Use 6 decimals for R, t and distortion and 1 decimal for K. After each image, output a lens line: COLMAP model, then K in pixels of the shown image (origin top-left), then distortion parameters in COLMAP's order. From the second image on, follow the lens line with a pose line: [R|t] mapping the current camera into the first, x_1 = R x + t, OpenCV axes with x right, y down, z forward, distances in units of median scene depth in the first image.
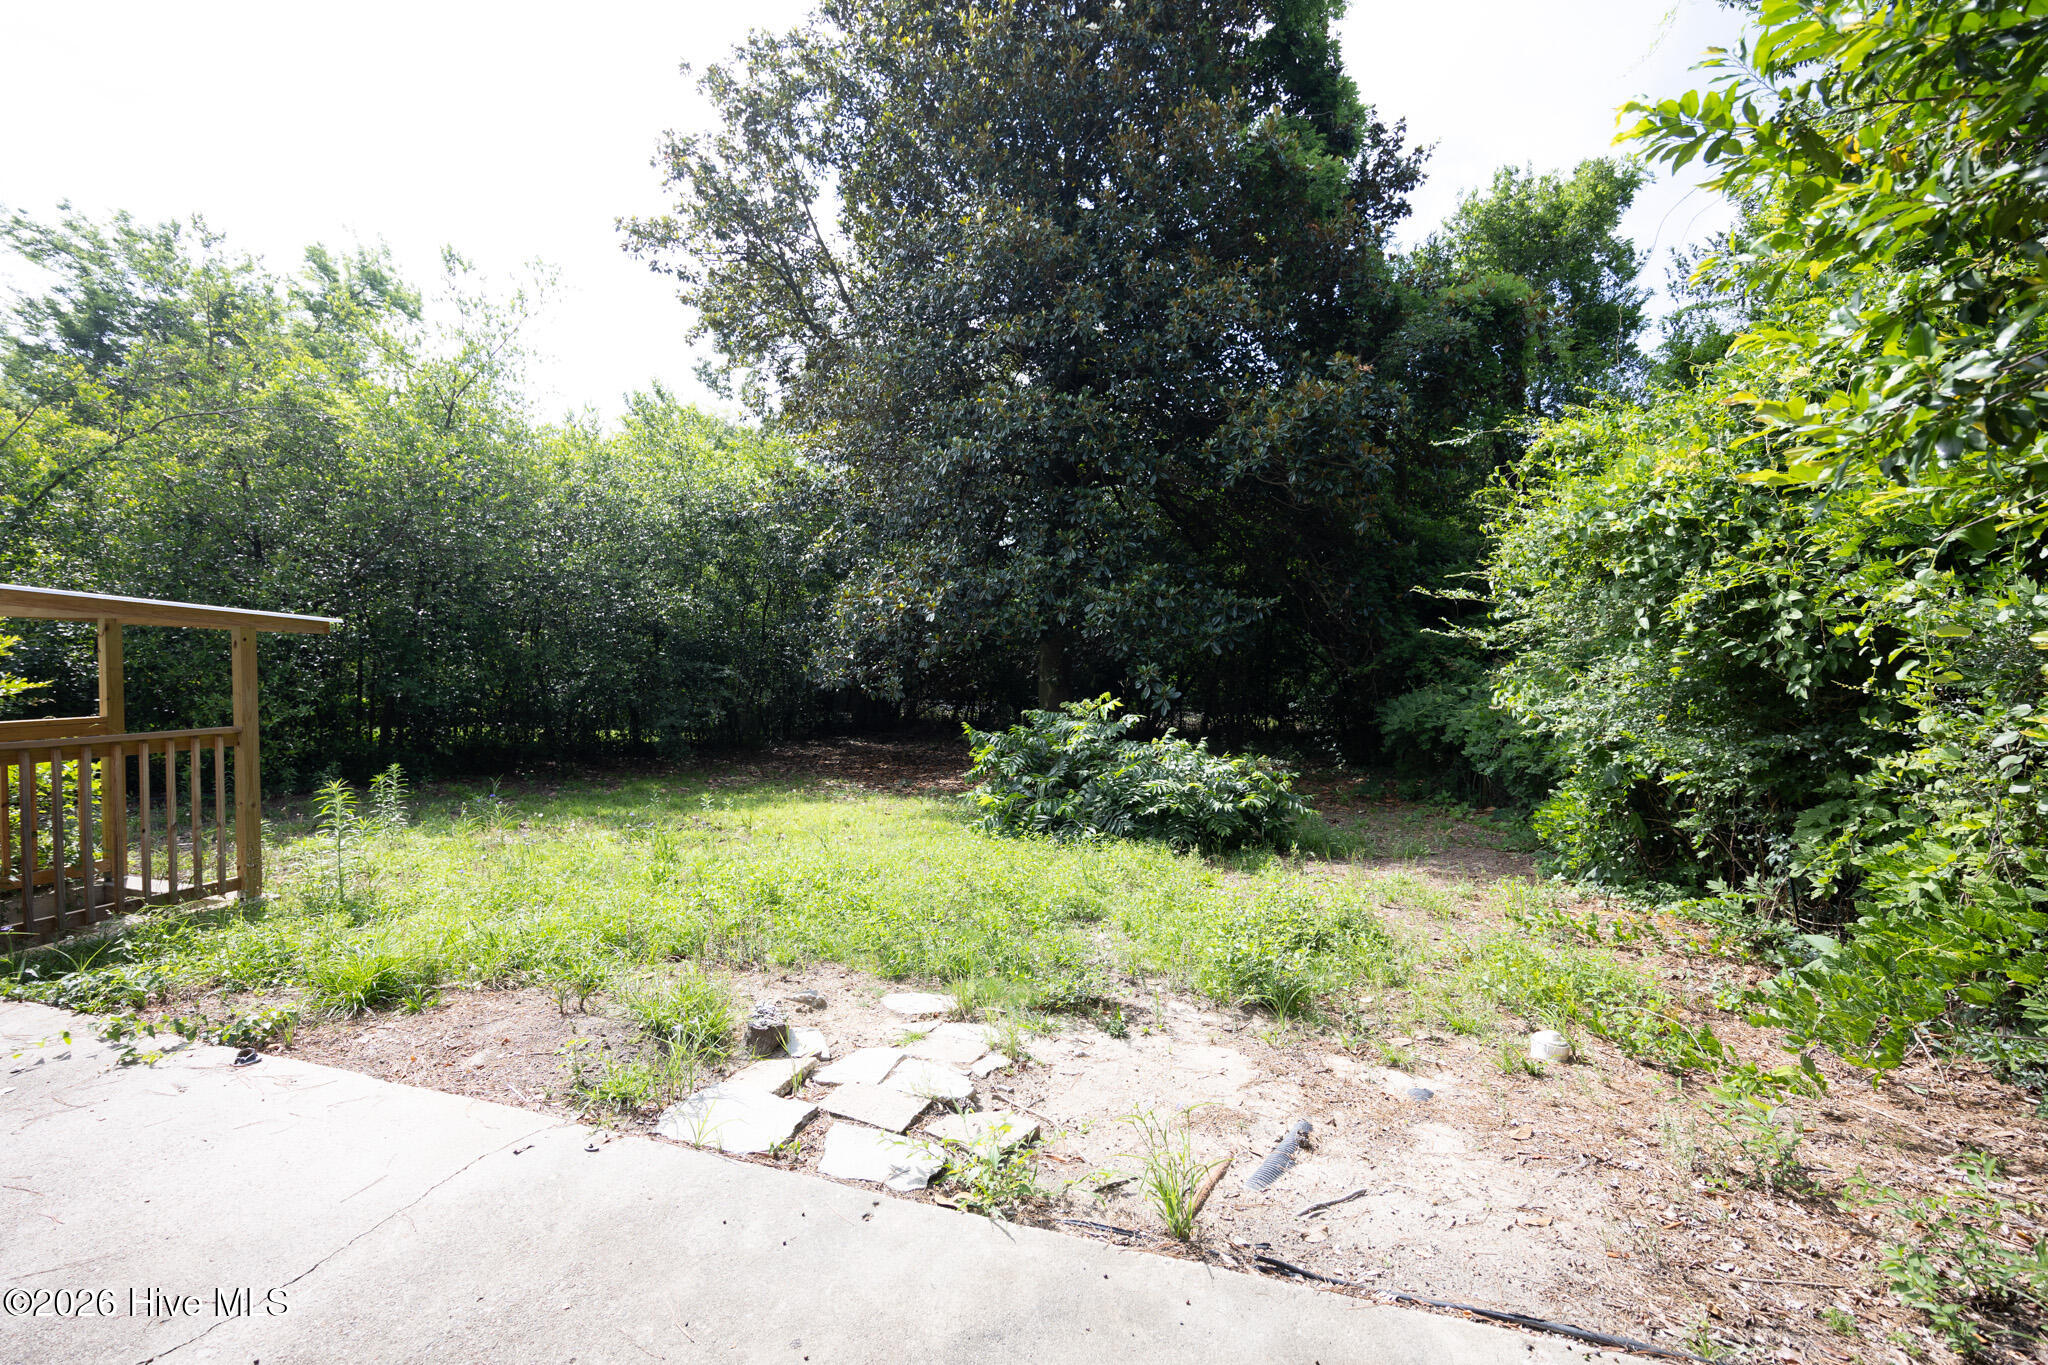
lens RADIAL K [[813.5, 0, 1017.4], [0, 813.5, 660.7], [0, 0, 1]] dist [0.000106, 0.000014]
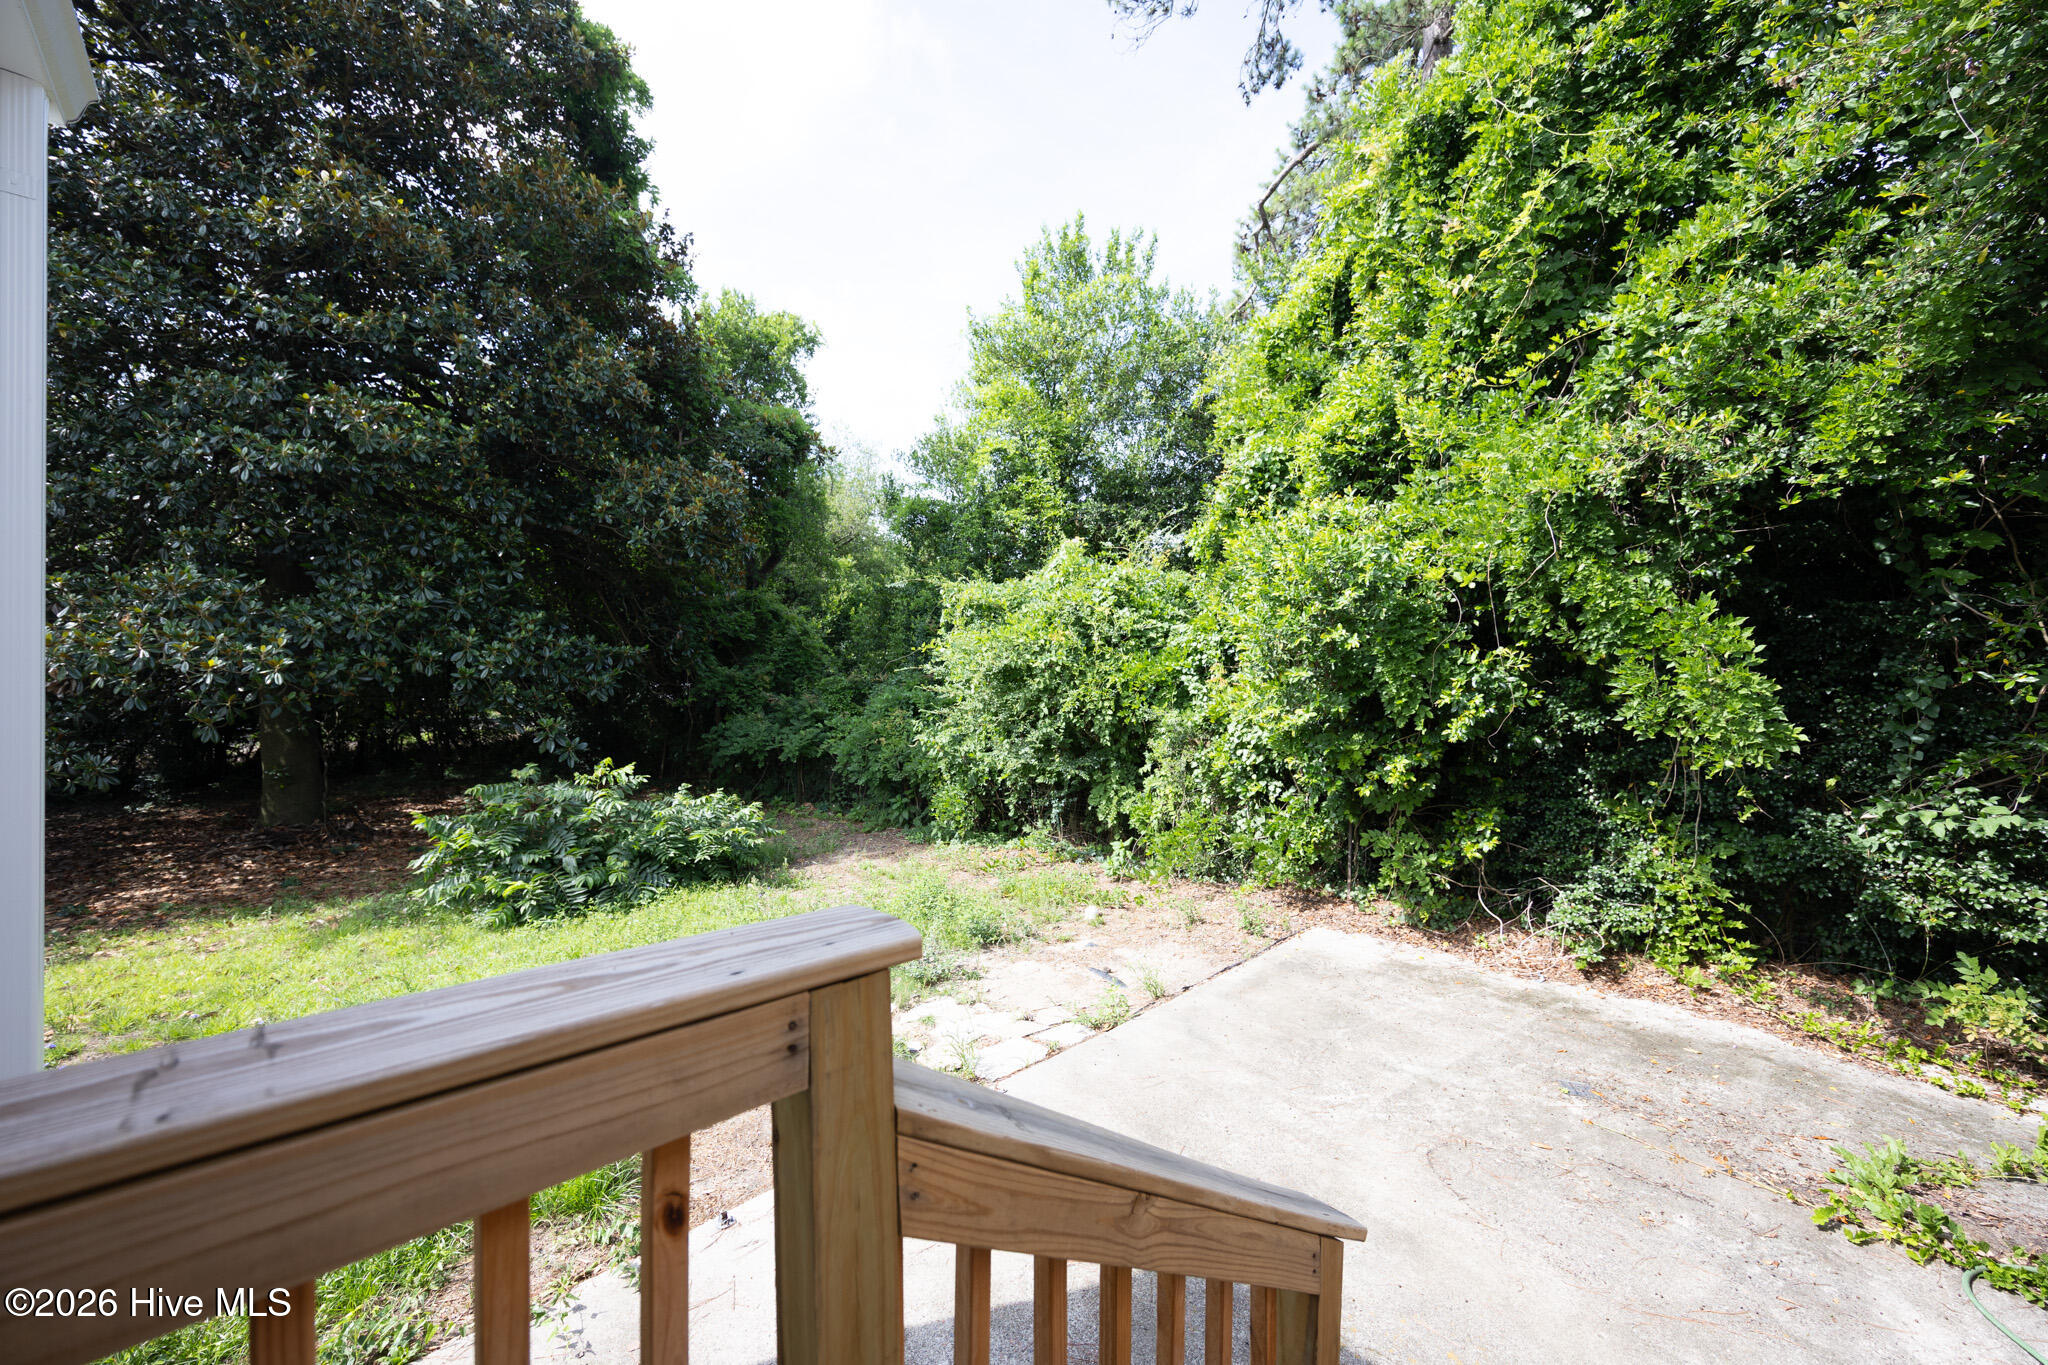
lens RADIAL K [[813.5, 0, 1017.4], [0, 813.5, 660.7], [0, 0, 1]] dist [0.000106, 0.000014]
pose [[0.485263, -0.012115, 0.874284, -0.809615], [-0.002510, 0.999881, 0.015249, -0.153495], [-0.874365, -0.009595, 0.485175, 0.039272]]
